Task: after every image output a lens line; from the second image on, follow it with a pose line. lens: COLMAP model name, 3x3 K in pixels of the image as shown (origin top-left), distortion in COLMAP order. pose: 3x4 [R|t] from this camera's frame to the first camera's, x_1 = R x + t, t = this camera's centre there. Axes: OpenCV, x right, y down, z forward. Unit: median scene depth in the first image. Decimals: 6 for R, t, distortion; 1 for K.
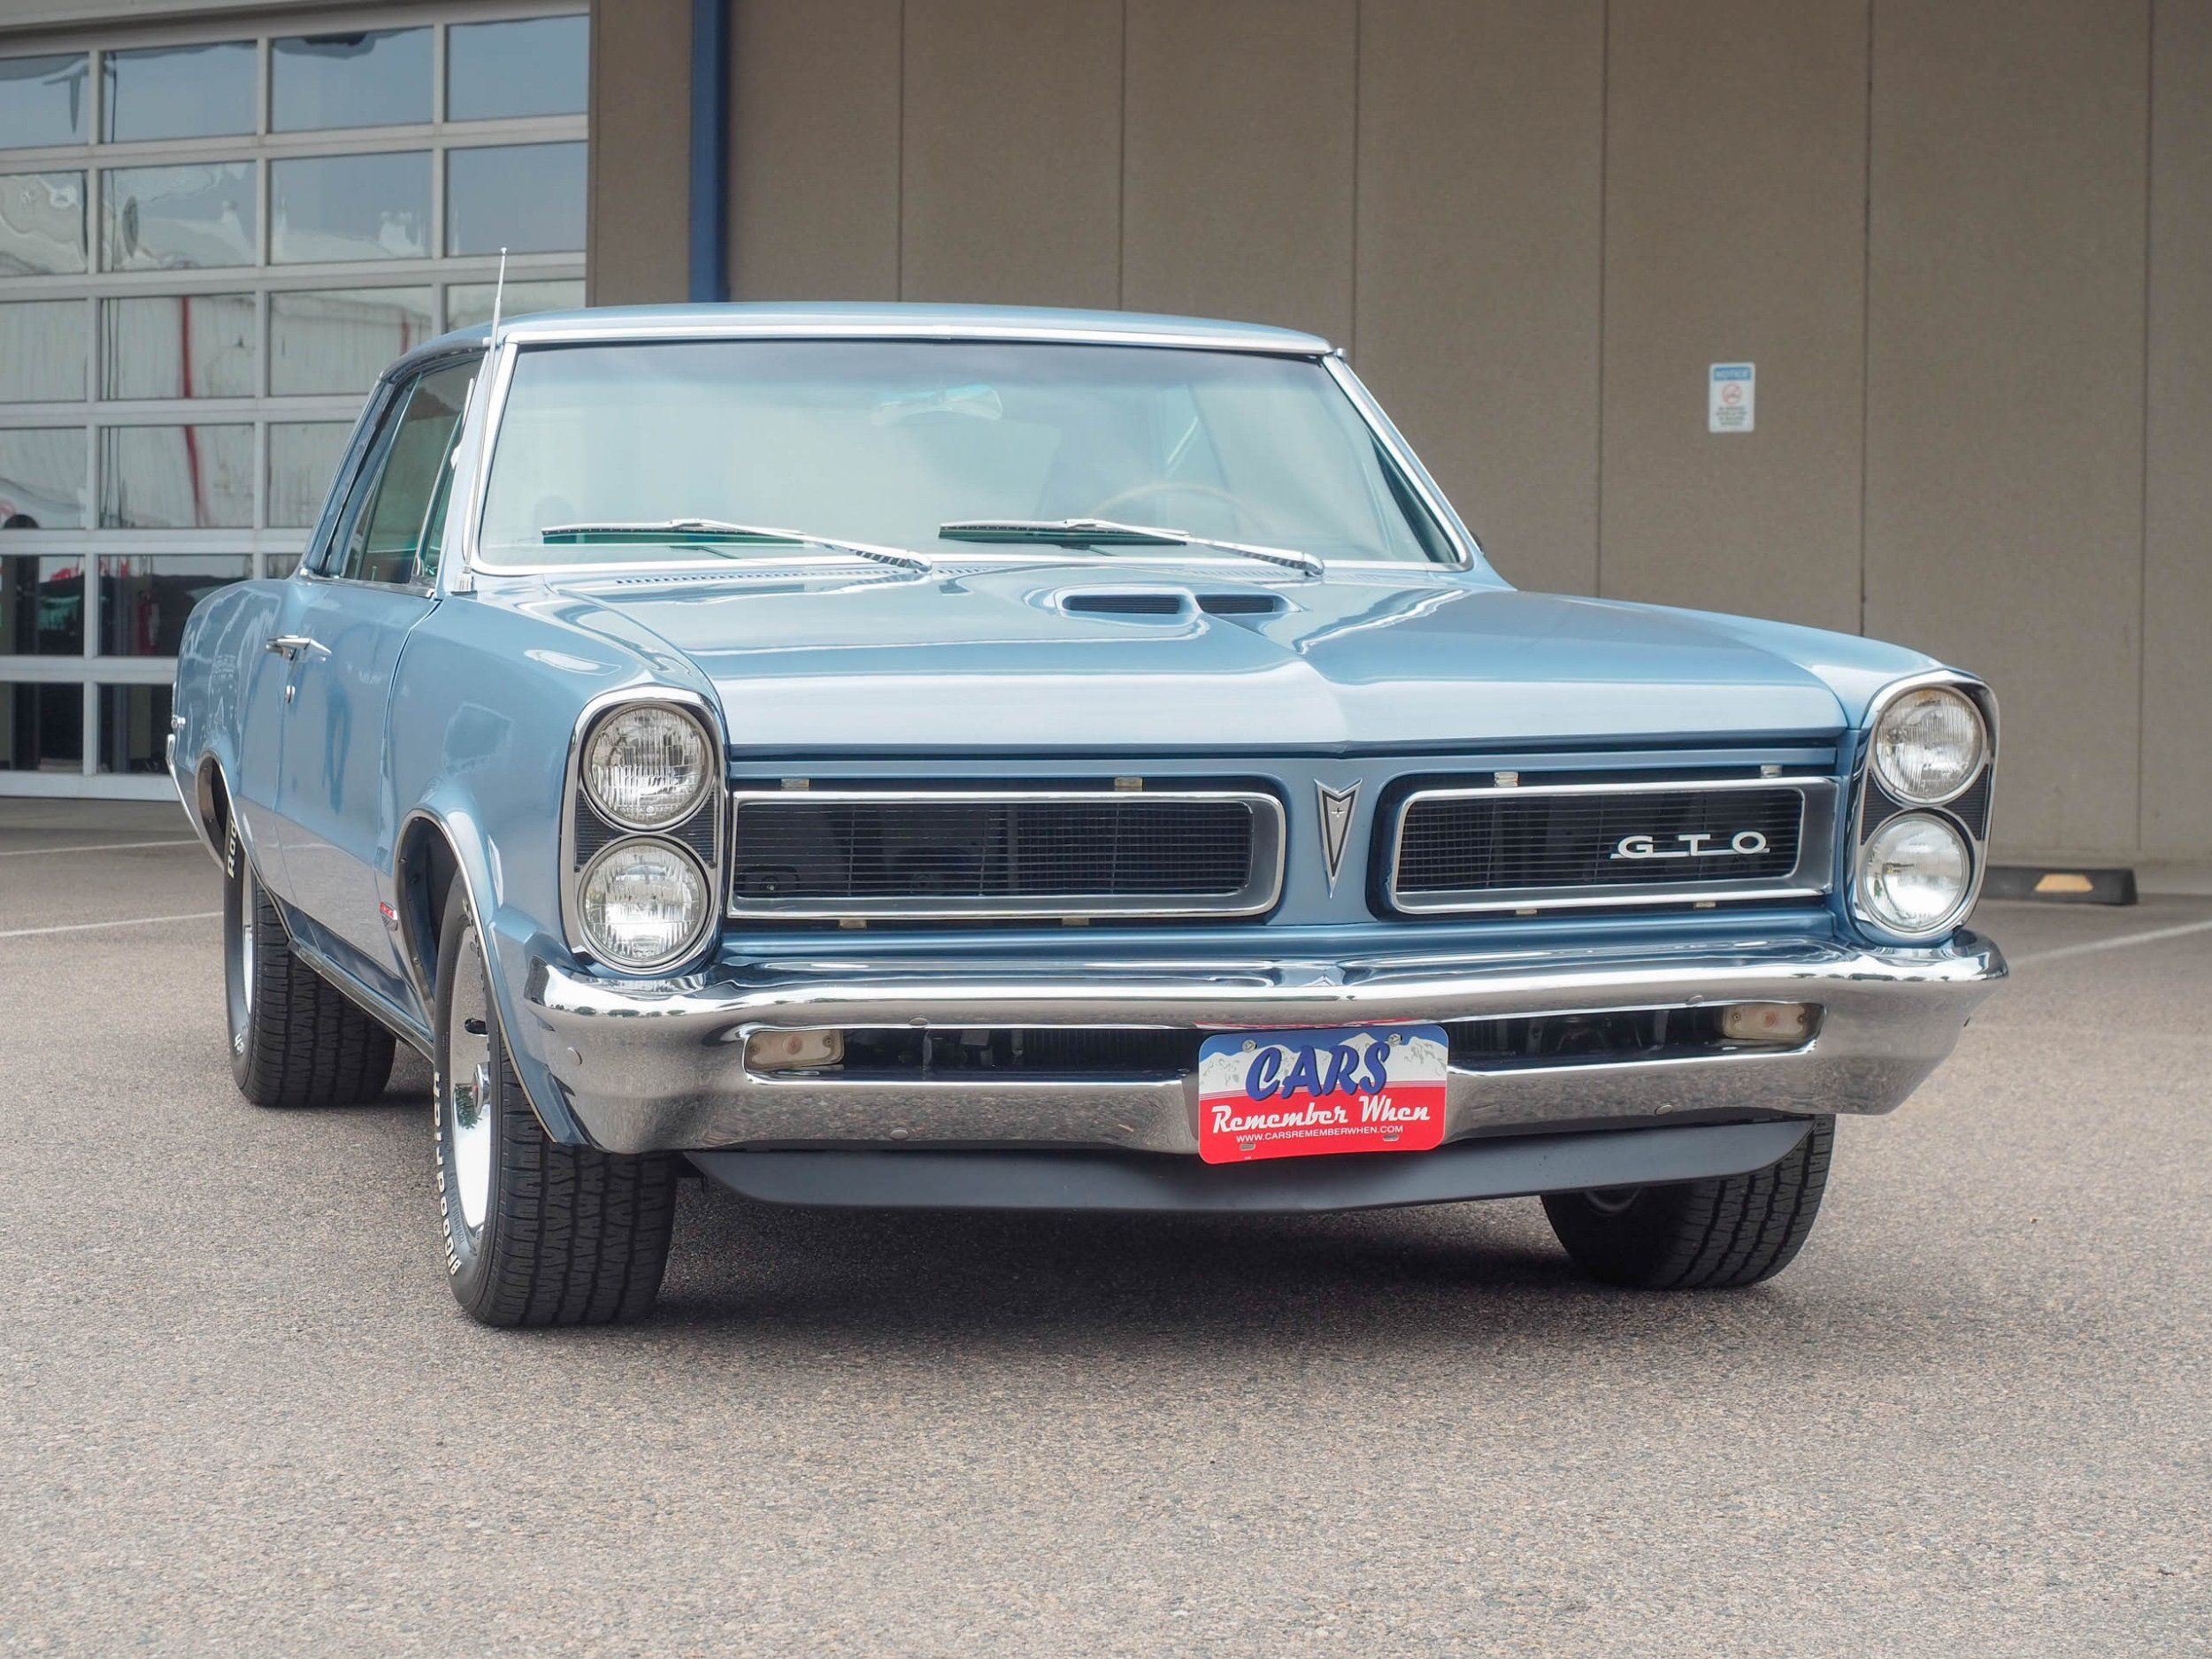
lens RADIAL K [[4807.9, 0, 1117.2], [0, 4807.9, 826.1], [0, 0, 1]] dist [0.026151, 0.000000]
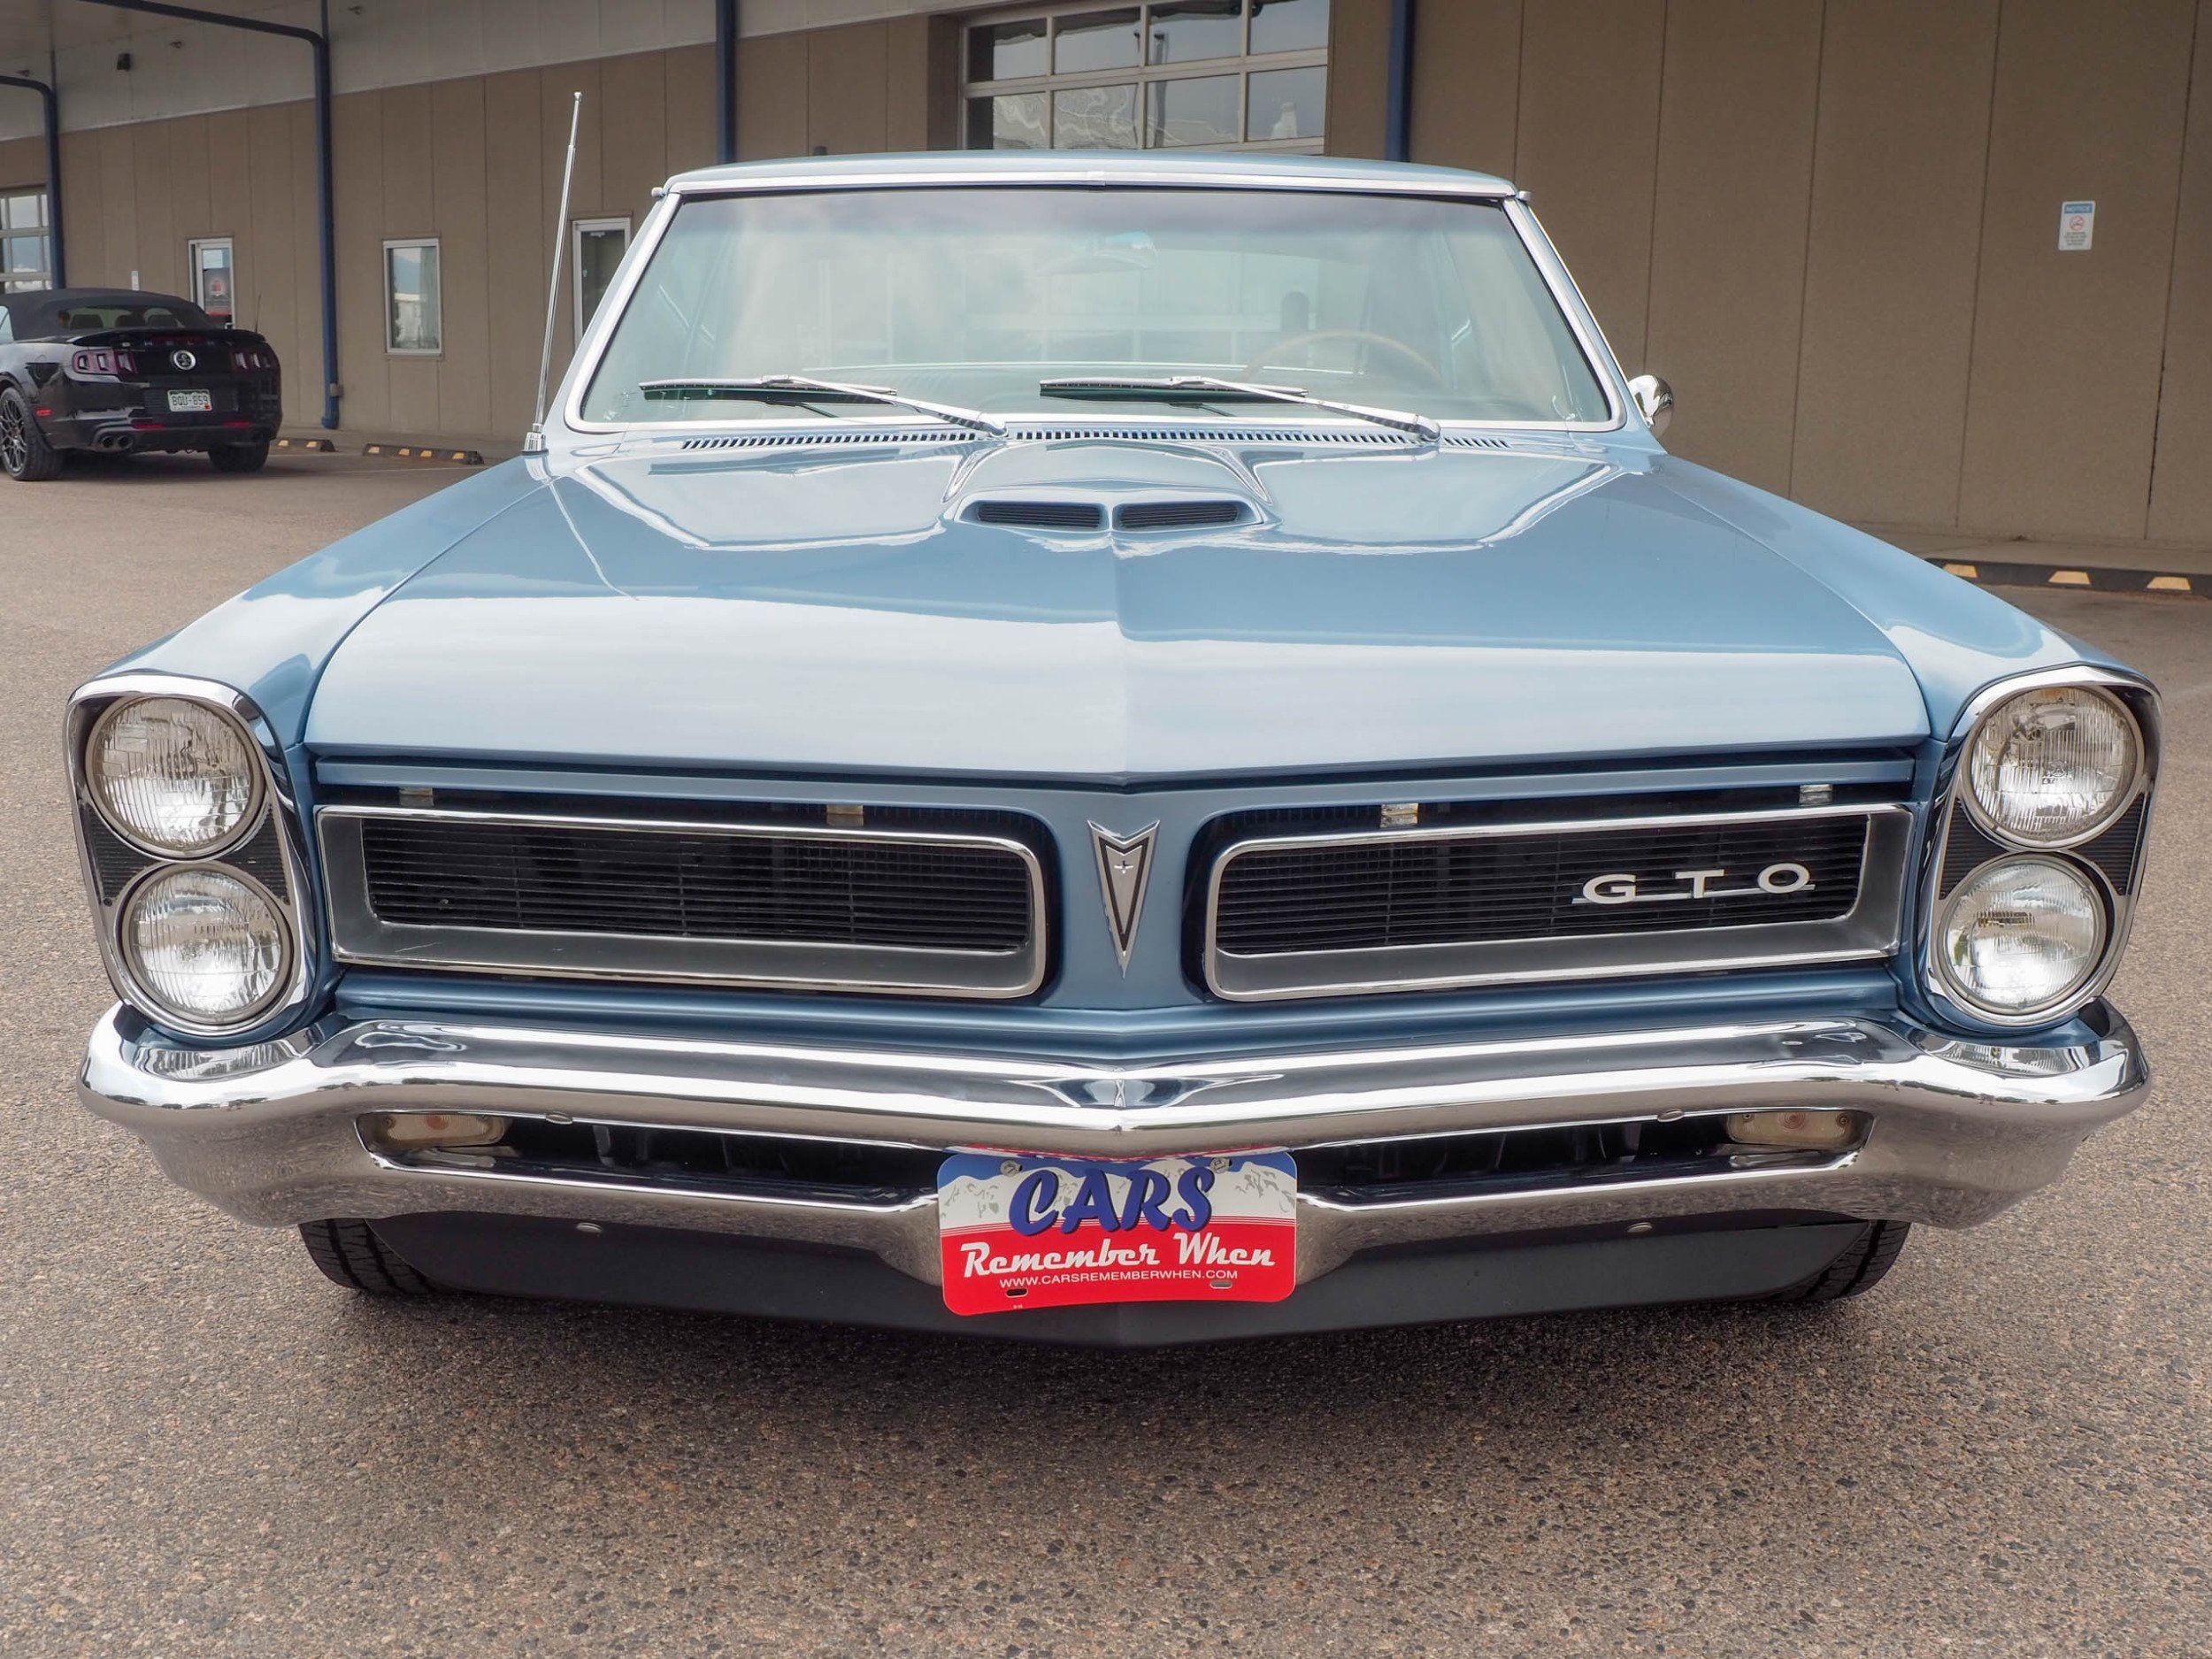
lens RADIAL K [[2455.9, 0, 1089.9], [0, 2455.9, 836.3], [0, 0, 1]] dist [0.021103, 0.000000]
pose [[0.966327, 0.056408, -0.251060, 0.124331], [-0.017220, 0.987666, 0.155626, -0.059863], [0.256742, -0.146062, 0.955379, 0.623201]]
